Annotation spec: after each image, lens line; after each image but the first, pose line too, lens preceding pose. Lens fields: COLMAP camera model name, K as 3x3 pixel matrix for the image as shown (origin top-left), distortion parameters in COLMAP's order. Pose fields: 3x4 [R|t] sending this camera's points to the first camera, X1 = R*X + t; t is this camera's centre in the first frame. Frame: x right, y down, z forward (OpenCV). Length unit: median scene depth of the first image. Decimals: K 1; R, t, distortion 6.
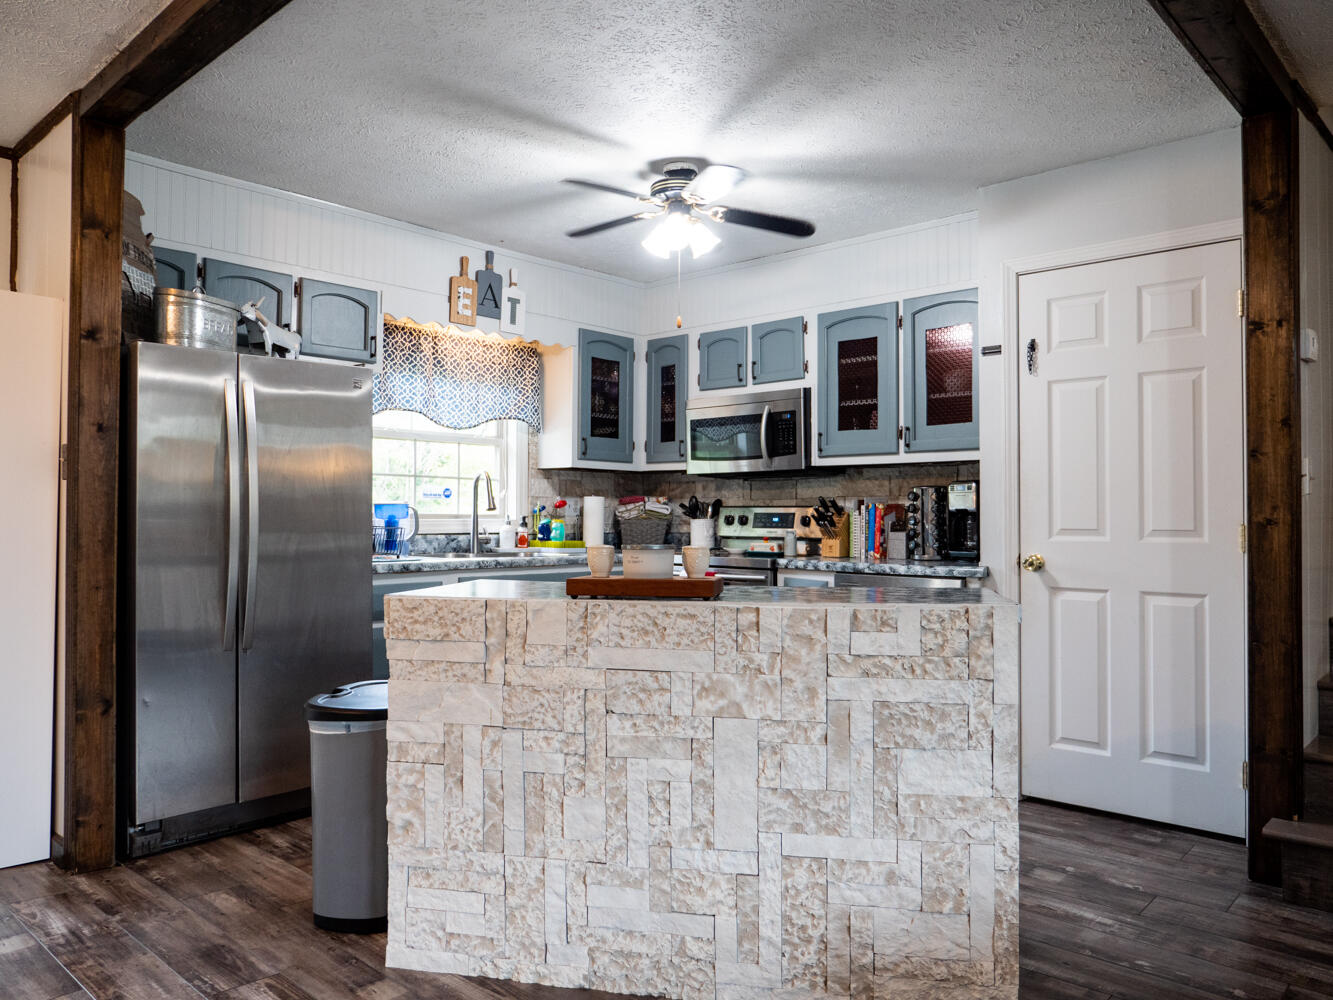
lens RADIAL K [[958.6, 0, 659.1], [0, 958.6, 501.4], [0, 0, 1]] dist [-0.026465, 0.017495]
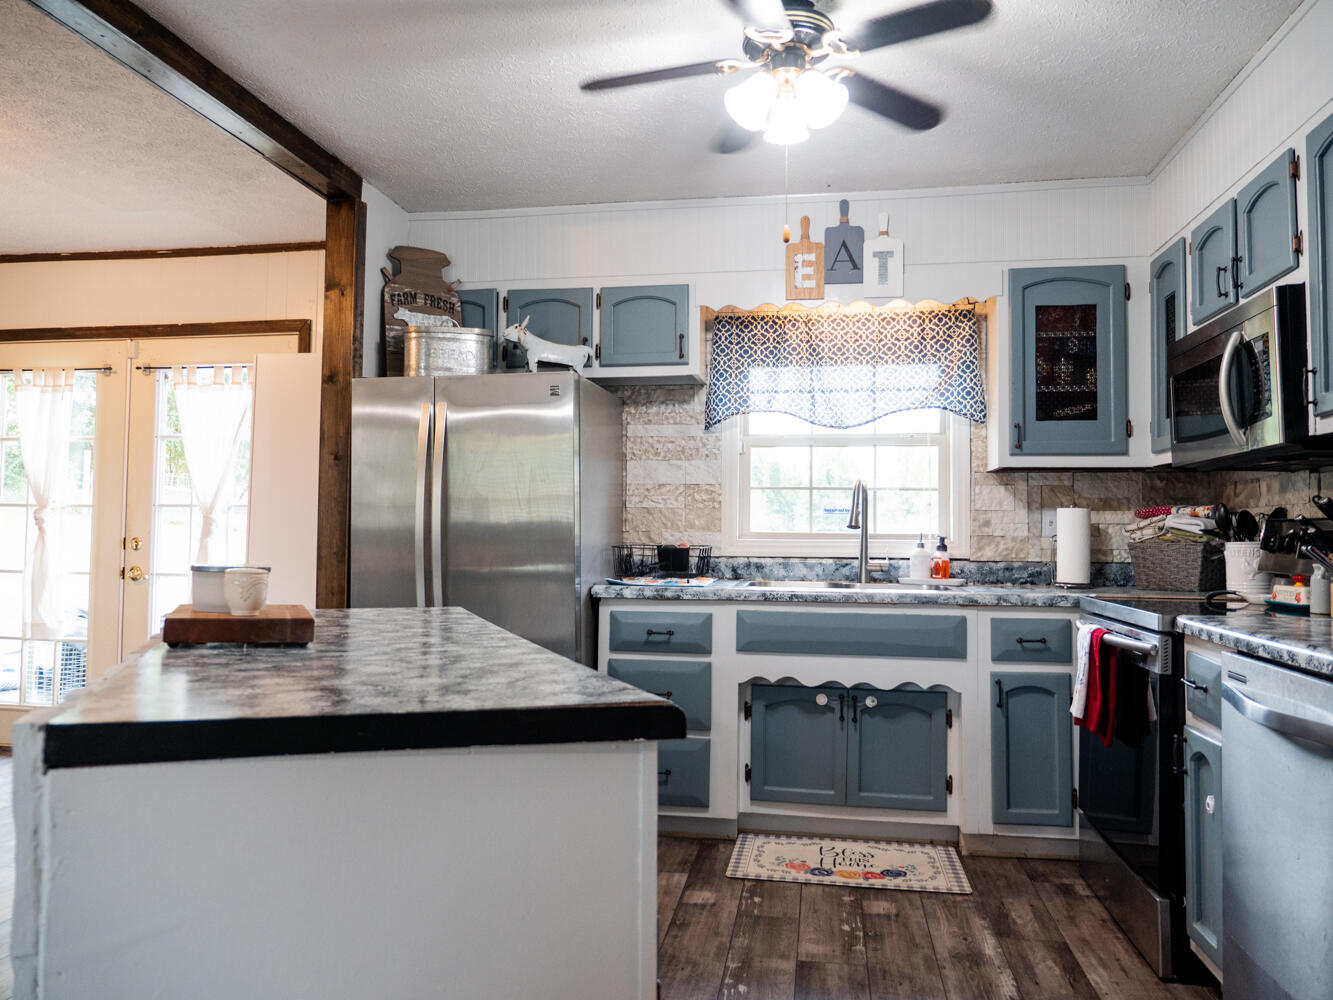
lens RADIAL K [[958.6, 0, 658.4], [0, 958.6, 498.2], [0, 0, 1]] dist [-0.026465, 0.017495]
pose [[0.543281, -0.033174, -0.838895, 0.514233], [0.005968, 0.999346, -0.035654, 0.015409], [0.839530, 0.014363, 0.543124, 0.580603]]
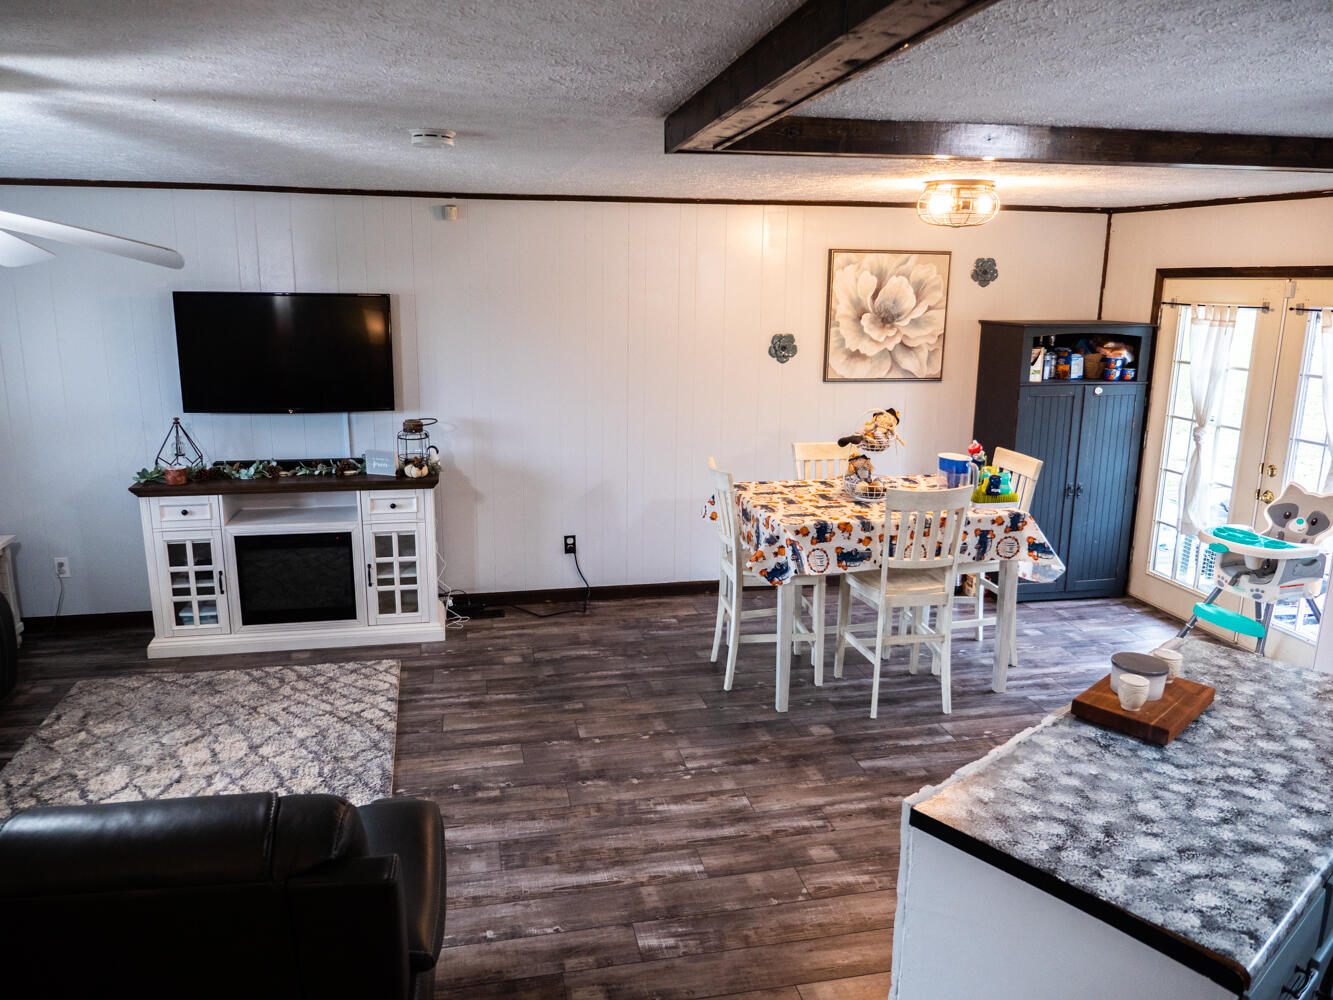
lens RADIAL K [[958.6, 0, 661.6], [0, 958.6, 502.6], [0, 0, 1]] dist [-0.026465, 0.017495]
pose [[-0.580847, 0.172139, -0.795604, 0.710758], [0.003428, 0.977893, 0.209077, -0.222783], [0.814006, 0.118714, -0.568596, 0.756530]]
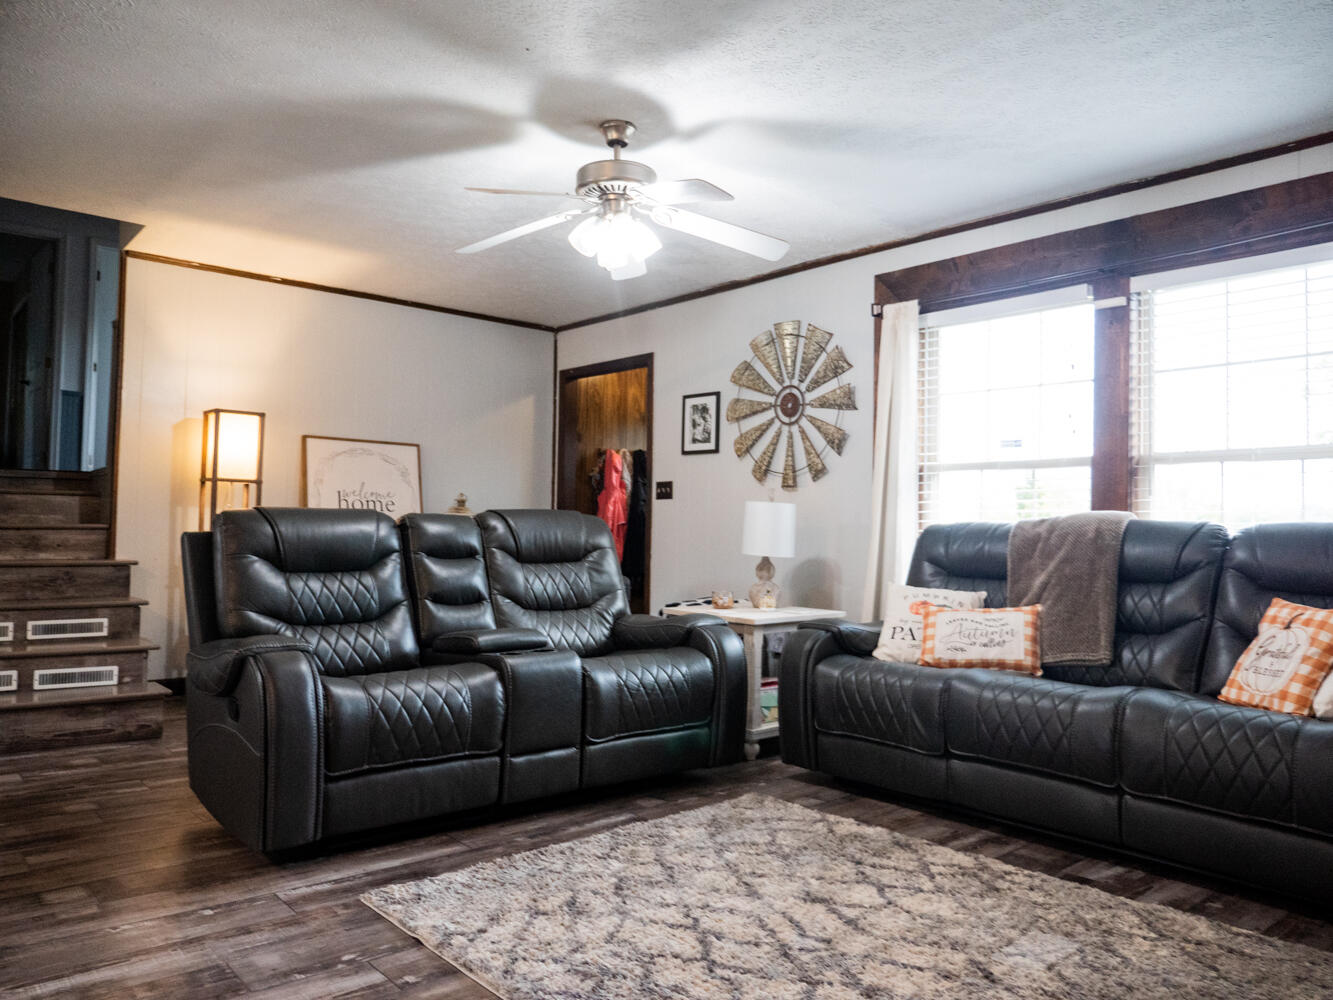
lens RADIAL K [[958.6, 0, 661.8], [0, 958.6, 502.8], [0, 0, 1]] dist [-0.026465, 0.017495]
pose [[0.120996, 0.027988, 0.992258, -0.436855], [-0.038346, 0.998988, -0.023502, 0.028485], [-0.991912, -0.035205, 0.121947, -0.183244]]
